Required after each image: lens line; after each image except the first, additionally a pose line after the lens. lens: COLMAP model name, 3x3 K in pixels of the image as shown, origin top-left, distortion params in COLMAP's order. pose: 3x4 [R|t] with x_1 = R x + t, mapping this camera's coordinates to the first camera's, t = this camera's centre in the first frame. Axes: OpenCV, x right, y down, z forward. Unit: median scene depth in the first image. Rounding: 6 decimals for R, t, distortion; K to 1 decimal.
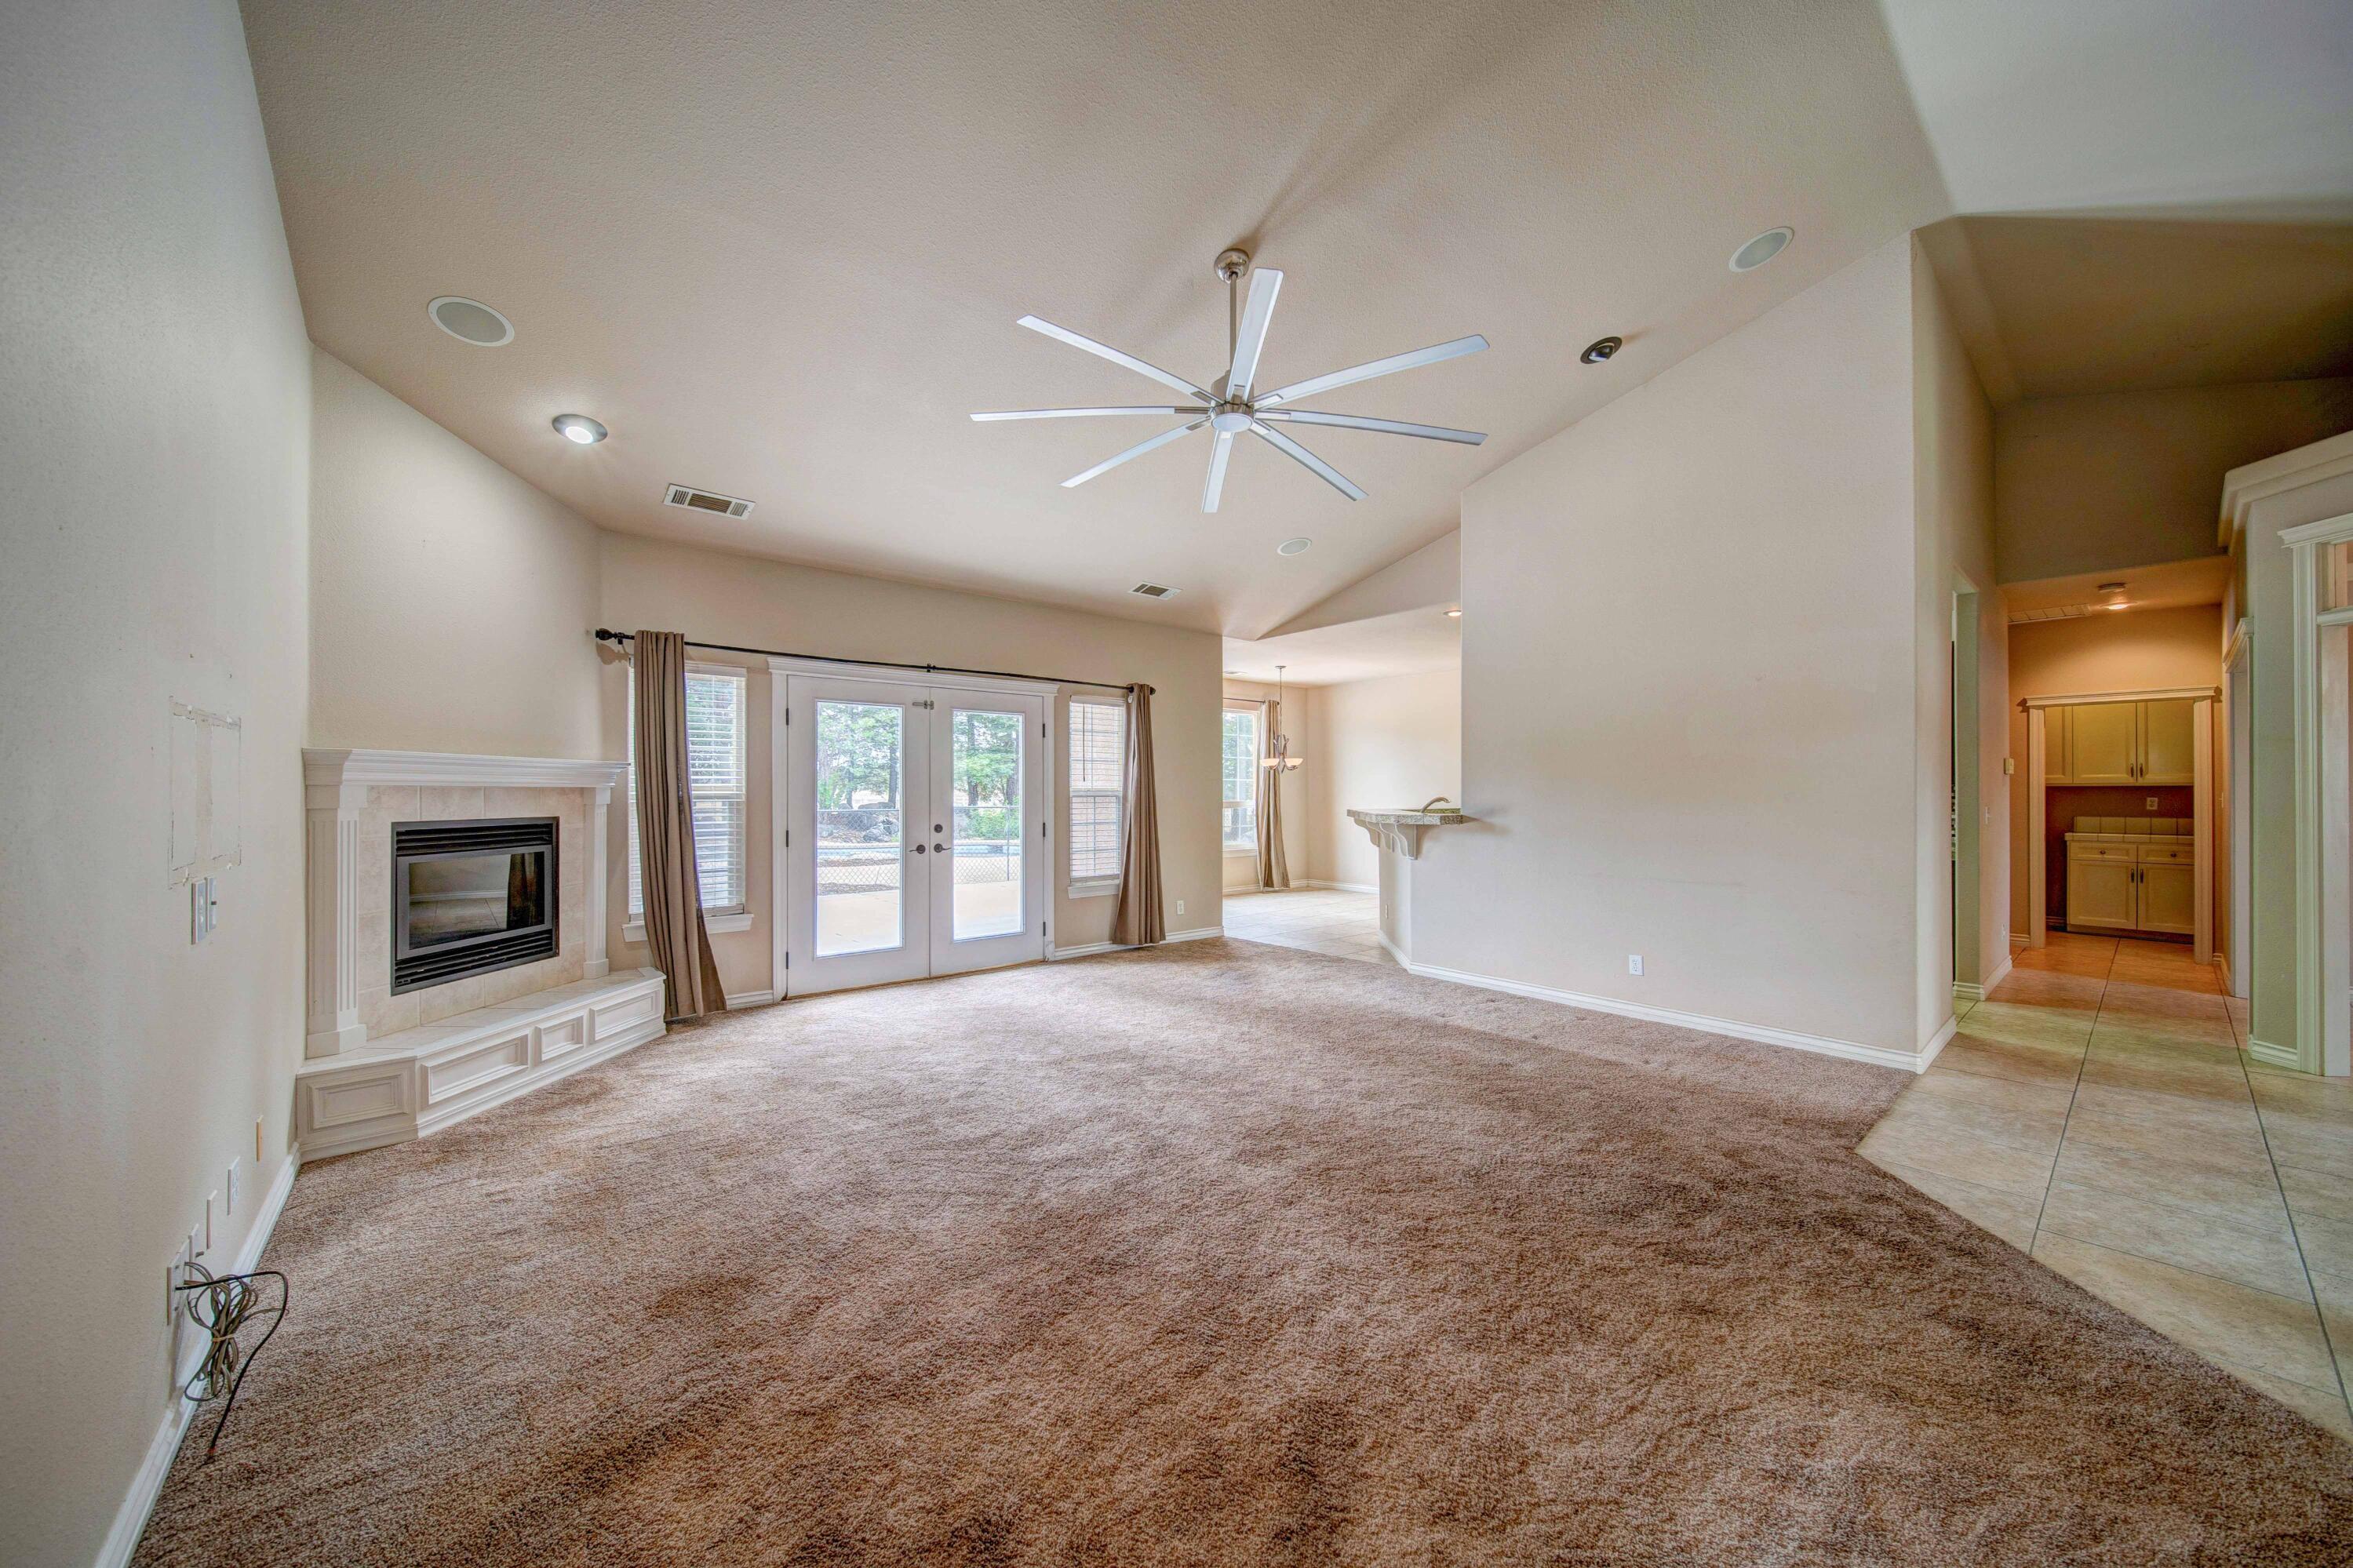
lens RADIAL K [[840.2, 0, 1176.5], [0, 840.2, 784.0], [0, 0, 1]] dist [-0.000758, -0.000131]
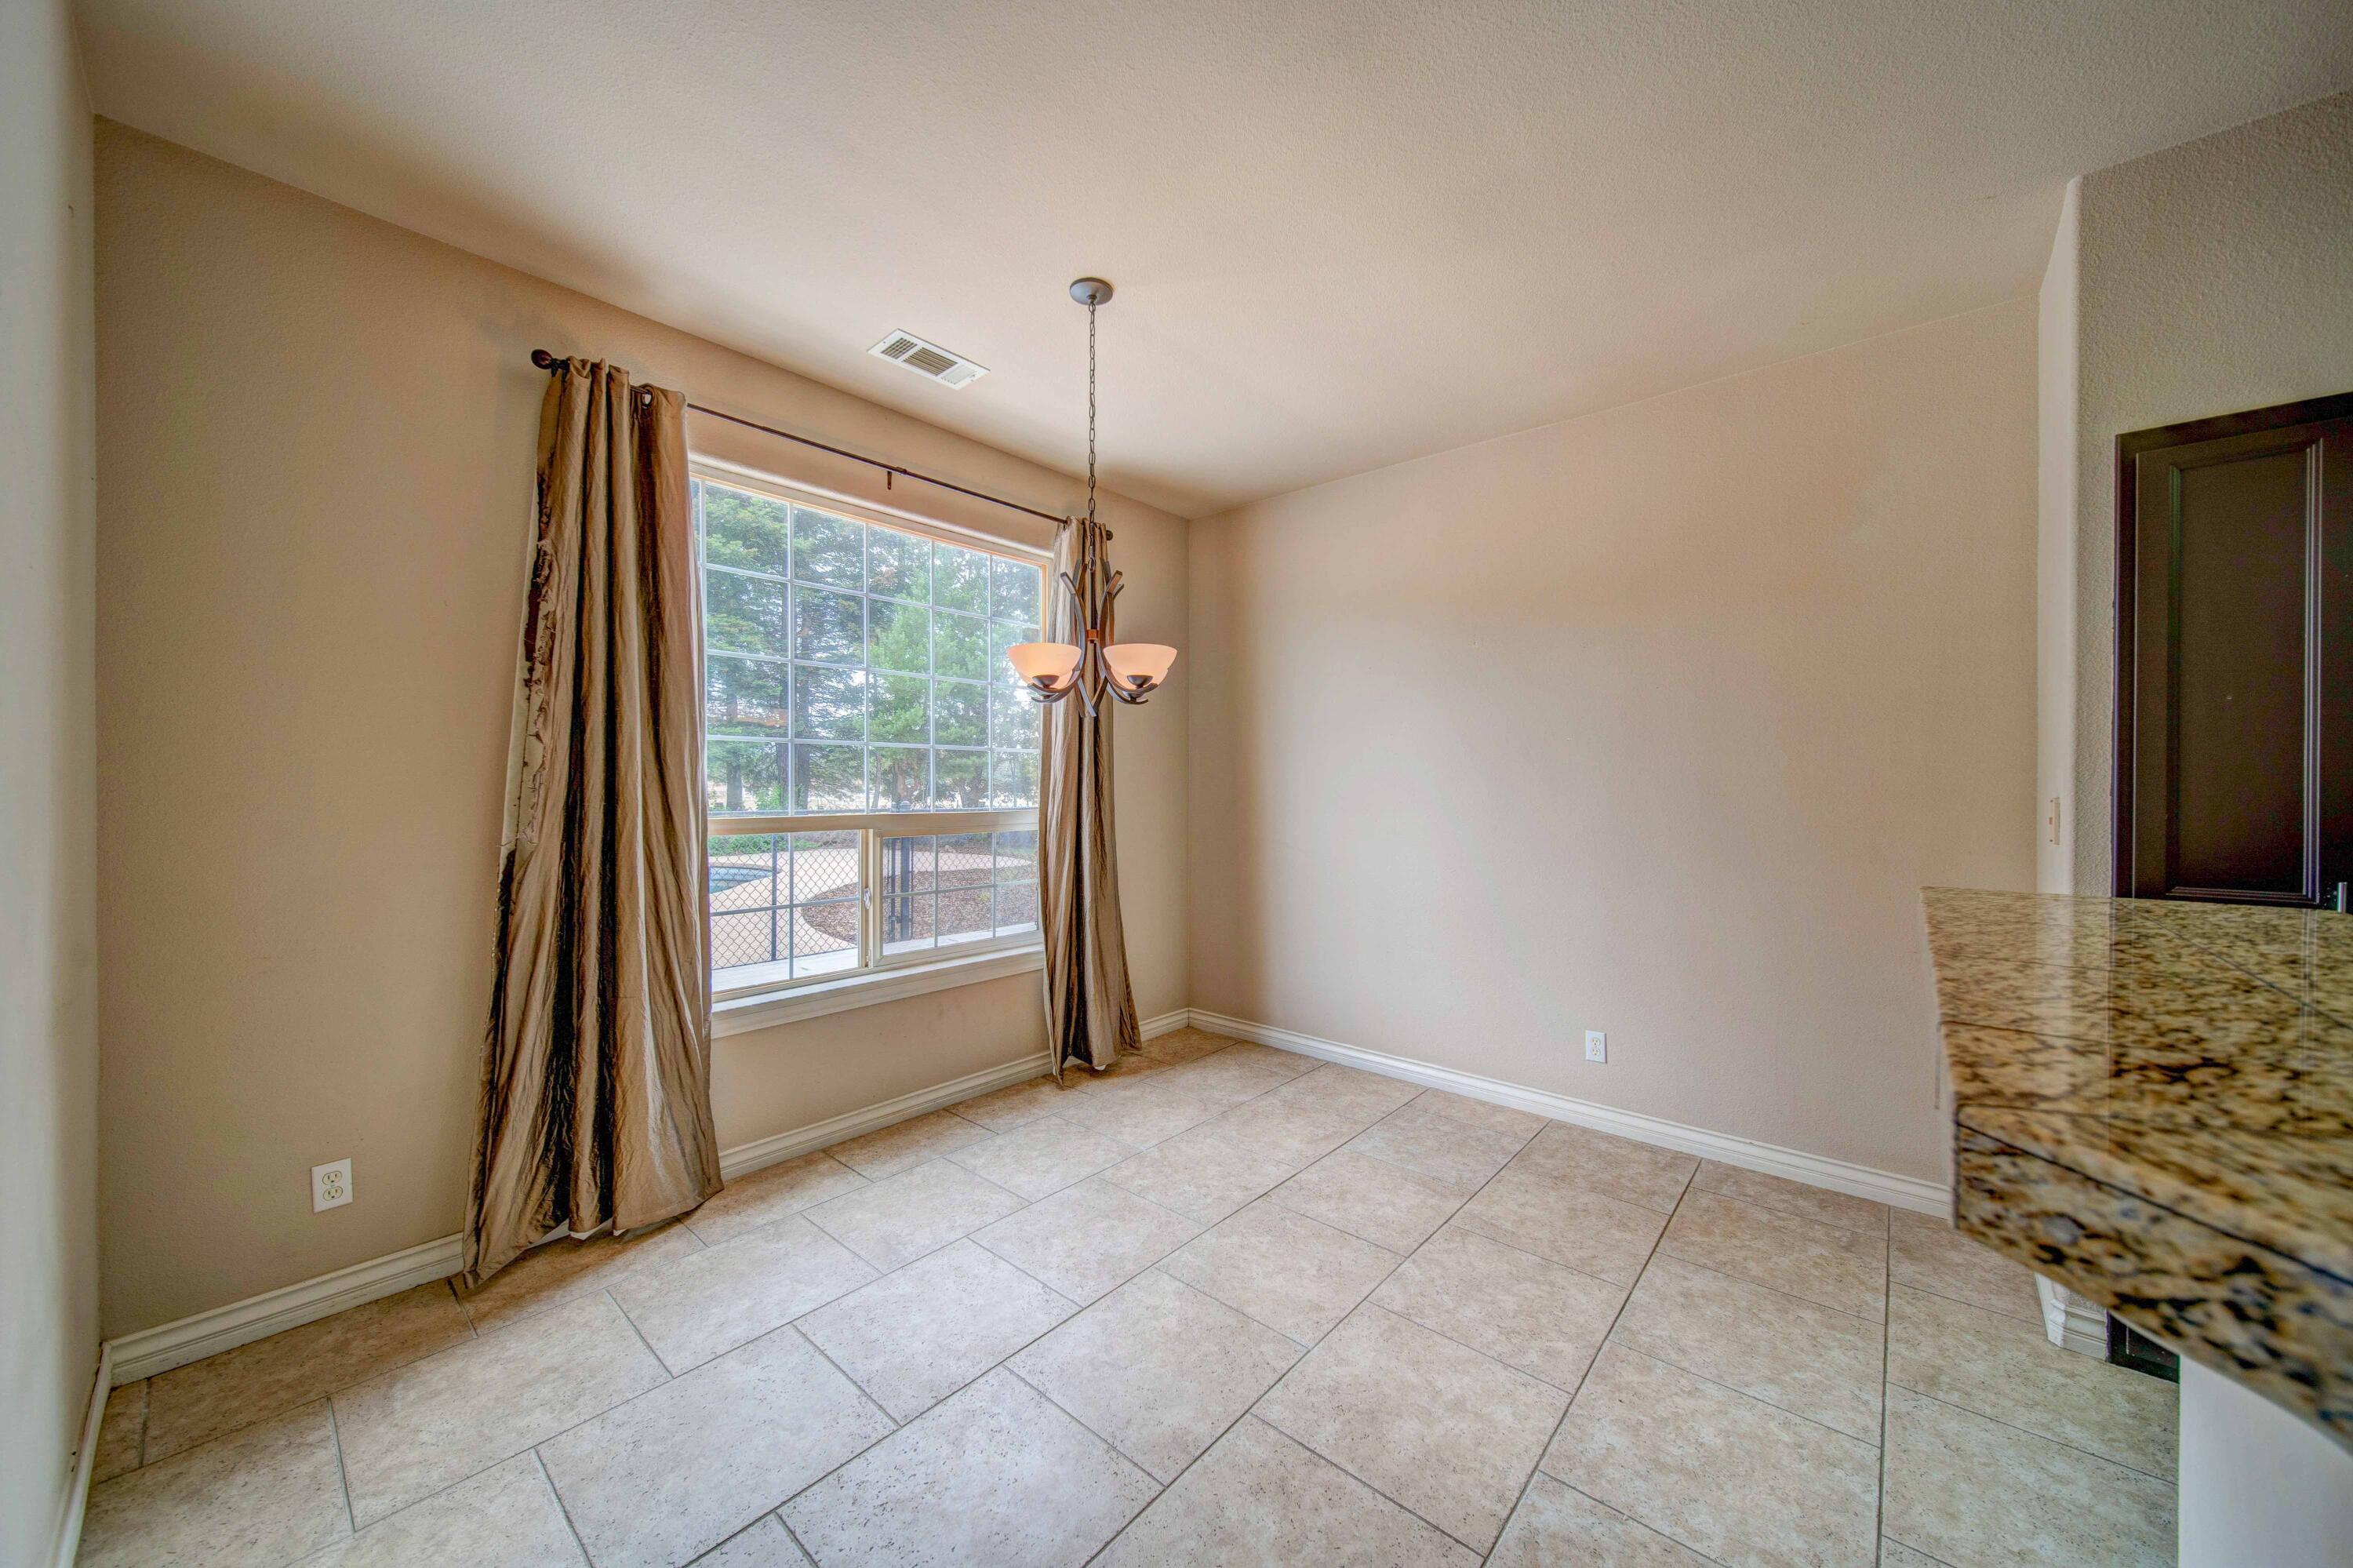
lens RADIAL K [[840.3, 0, 1176.5], [0, 840.3, 784.0], [0, 0, 1]] dist [-0.000758, -0.000131]
pose [[0.989359, 0.000276, 0.145498, 0.109918], [-0.000913, 0.999990, 0.004308, 0.010152], [-0.145495, -0.004395, 0.989349, 0.723949]]
